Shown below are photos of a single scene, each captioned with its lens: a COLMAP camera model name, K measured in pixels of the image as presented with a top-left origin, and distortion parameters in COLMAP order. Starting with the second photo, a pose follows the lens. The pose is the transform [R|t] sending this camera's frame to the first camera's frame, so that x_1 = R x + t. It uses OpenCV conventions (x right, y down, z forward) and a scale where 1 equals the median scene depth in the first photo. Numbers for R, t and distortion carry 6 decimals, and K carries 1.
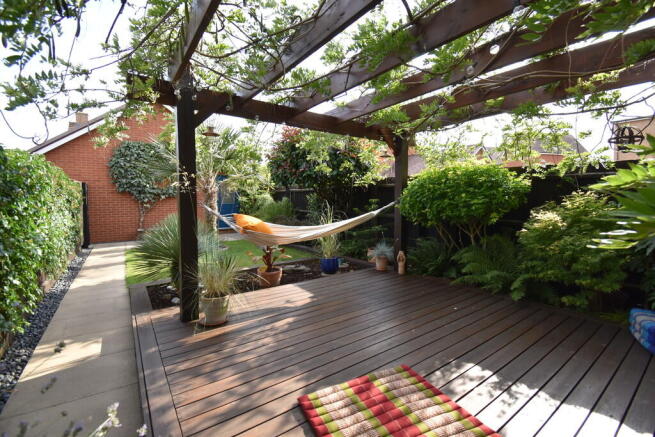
lens RADIAL K [[290.7, 0, 324.6], [0, 290.7, 216.9], [0, 0, 1]] dist [-0.004886, -0.009012]
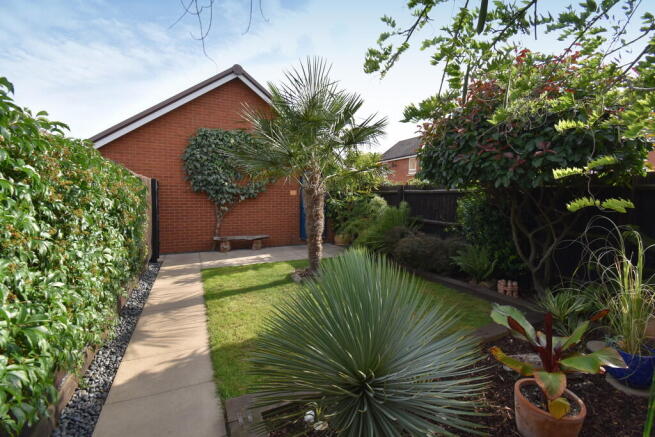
lens RADIAL K [[290.7, 0, 329.5], [0, 290.7, 219.1], [0, 0, 1]] dist [-0.004886, -0.009012]
pose [[0.986465, 0.027739, -0.161608, -0.410483], [-0.026391, 0.999597, 0.010482, -0.054687], [0.161834, -0.006075, 0.986799, 0.526738]]
